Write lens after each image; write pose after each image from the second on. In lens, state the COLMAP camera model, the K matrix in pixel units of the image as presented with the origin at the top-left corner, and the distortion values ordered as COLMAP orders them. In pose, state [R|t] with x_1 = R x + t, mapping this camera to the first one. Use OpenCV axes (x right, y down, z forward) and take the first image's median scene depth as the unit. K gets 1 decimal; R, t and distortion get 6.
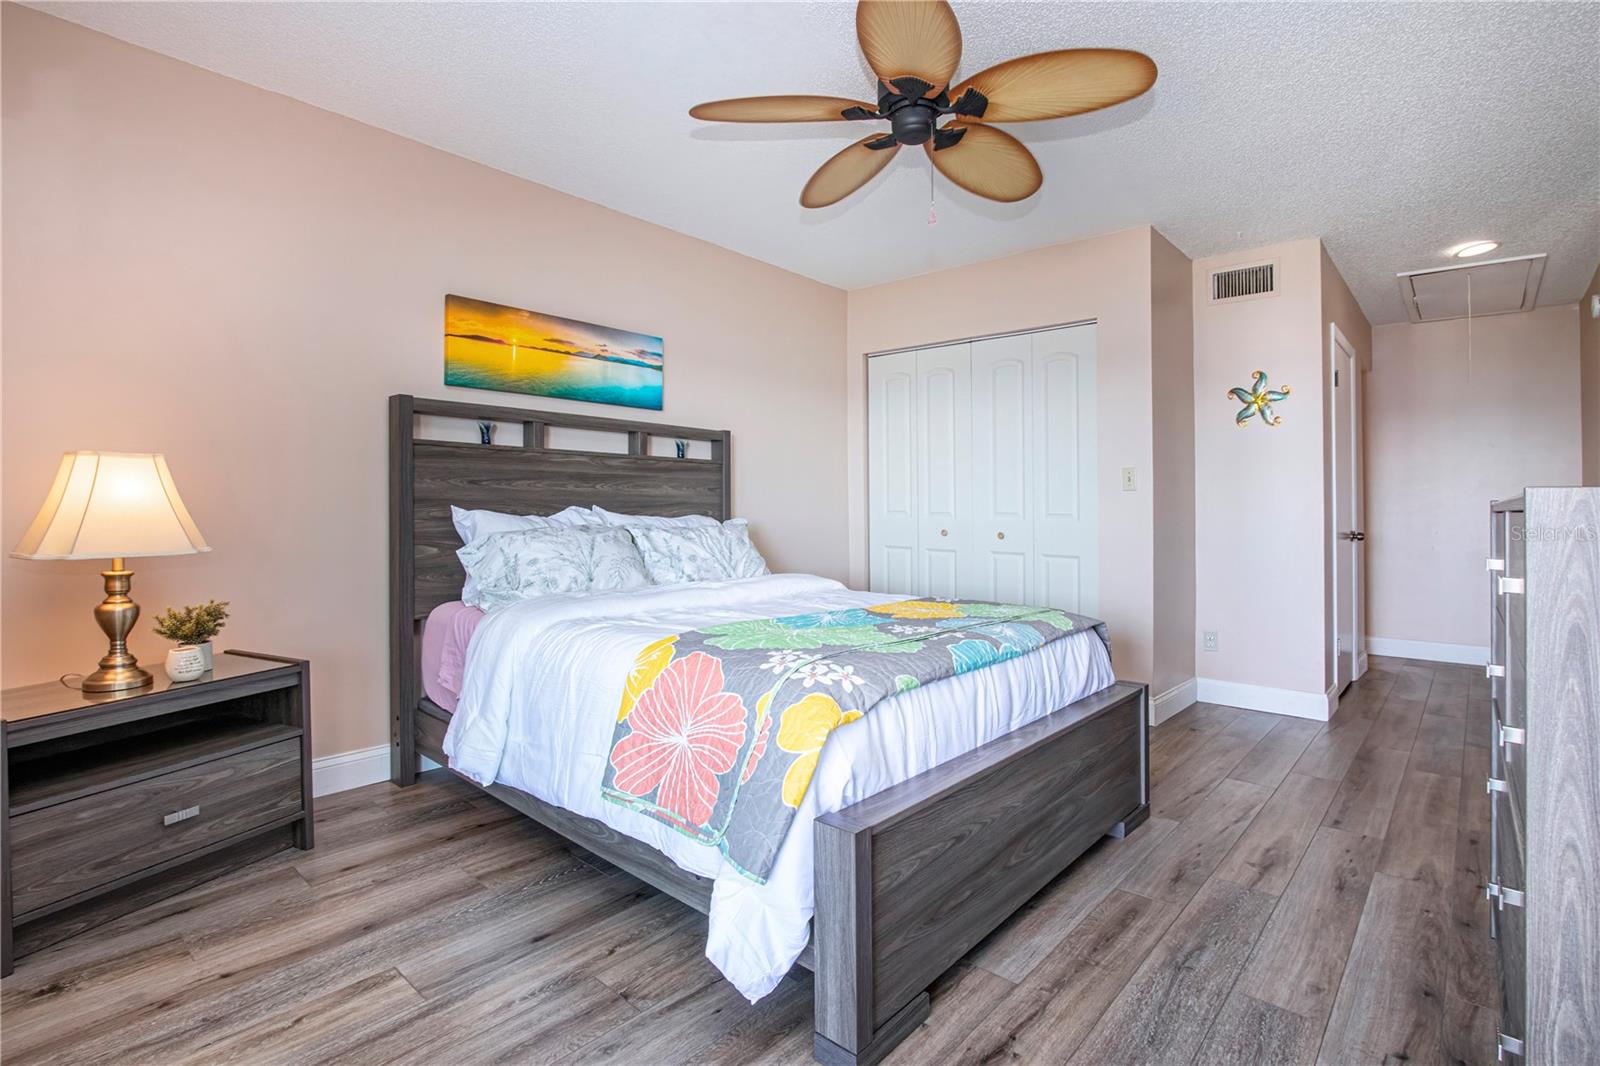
lens RADIAL K [[765.1, 0, 794.2], [0, 765.1, 507.1], [0, 0, 1]] dist [-0.014278, 0.000309]
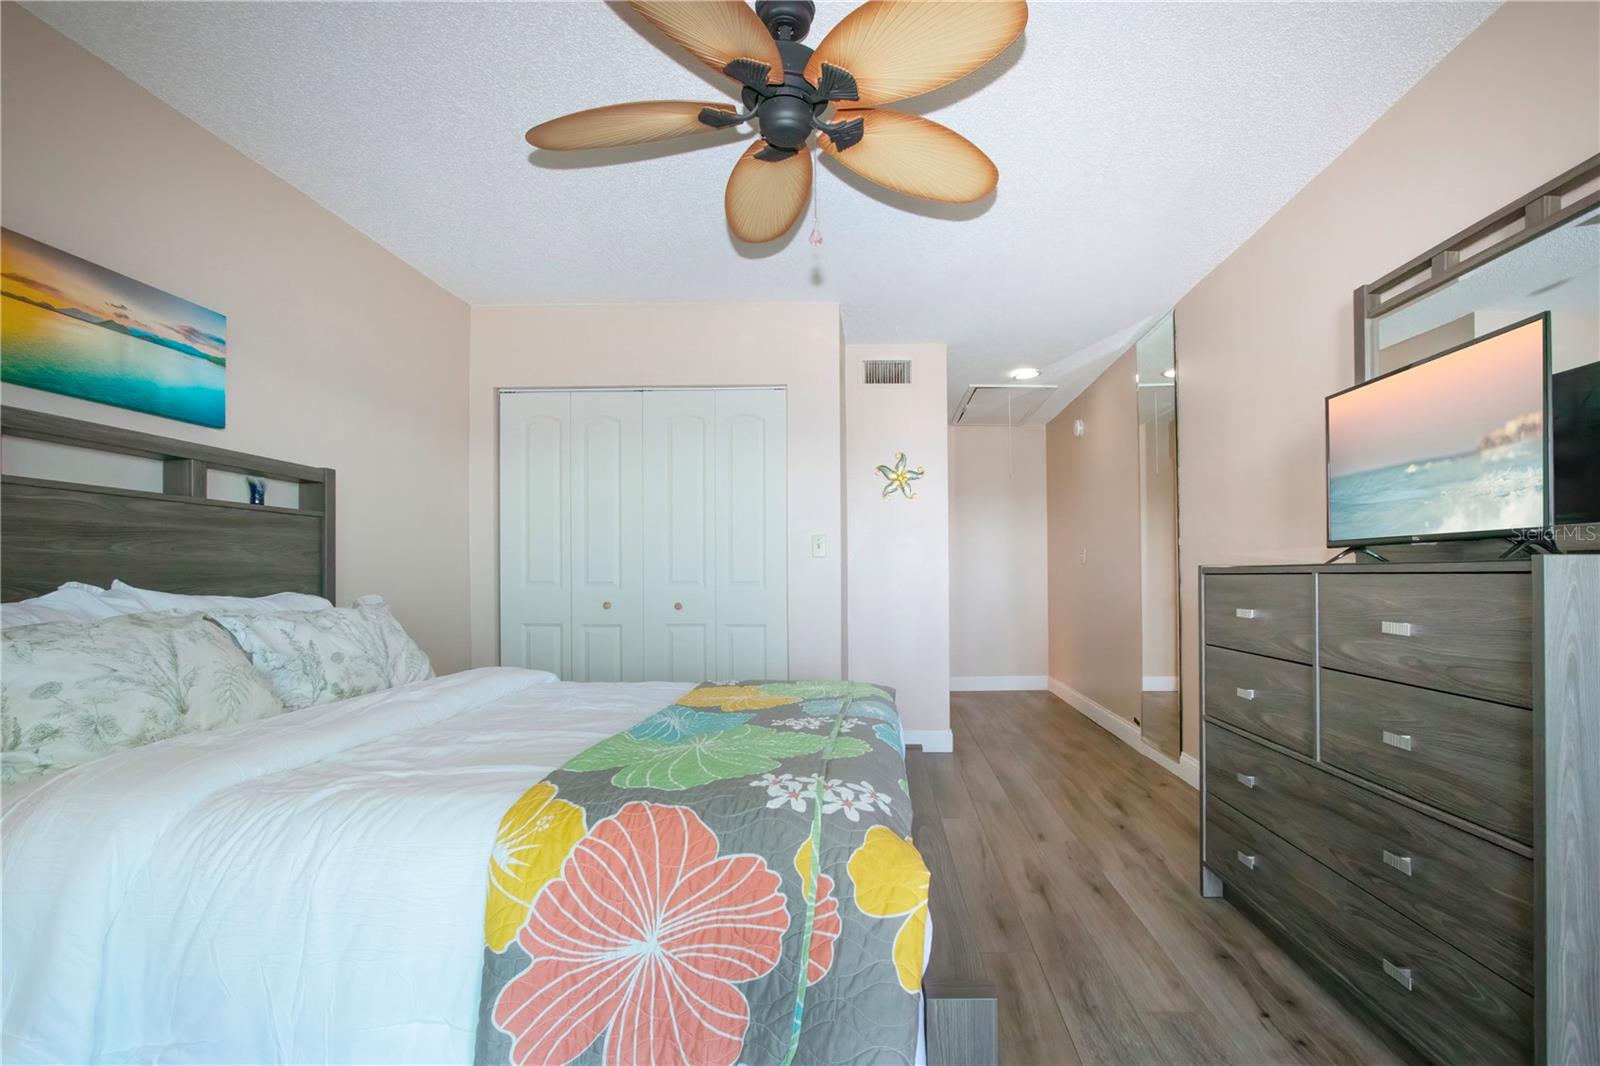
lens RADIAL K [[767.7, 0, 845.4], [0, 767.7, 563.5], [0, 0, 1]] dist [-0.011205, 0.000279]
pose [[0.755322, -0.001834, 0.655351, -0.233058], [0.011548, 0.999878, -0.010512, -0.002384], [-0.655252, 0.015508, 0.755251, 0.218479]]
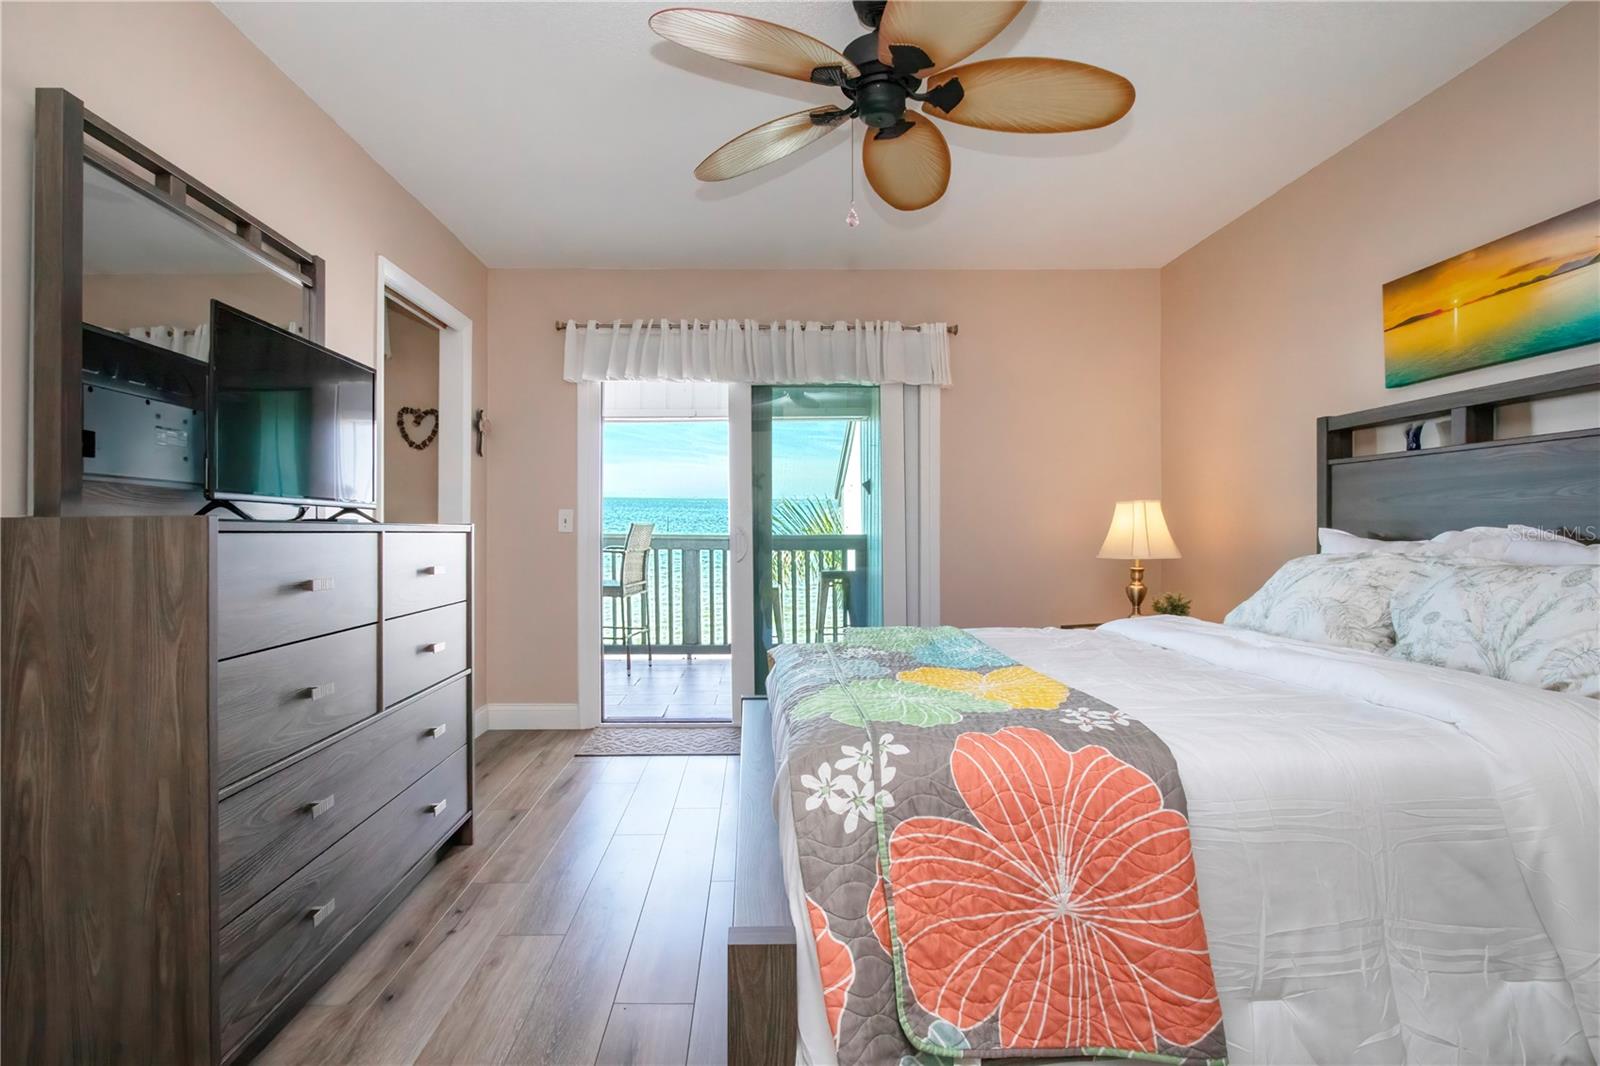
lens RADIAL K [[753.0, 0, 786.7], [0, 753.0, 520.9], [0, 0, 1]] dist [-0.016800, 0.001179]
pose [[-0.700598, -0.012506, -0.713447, 0.594057], [0.000626, 0.999835, -0.018141, 0.005043], [0.713556, -0.013156, -0.700474, 1.048274]]
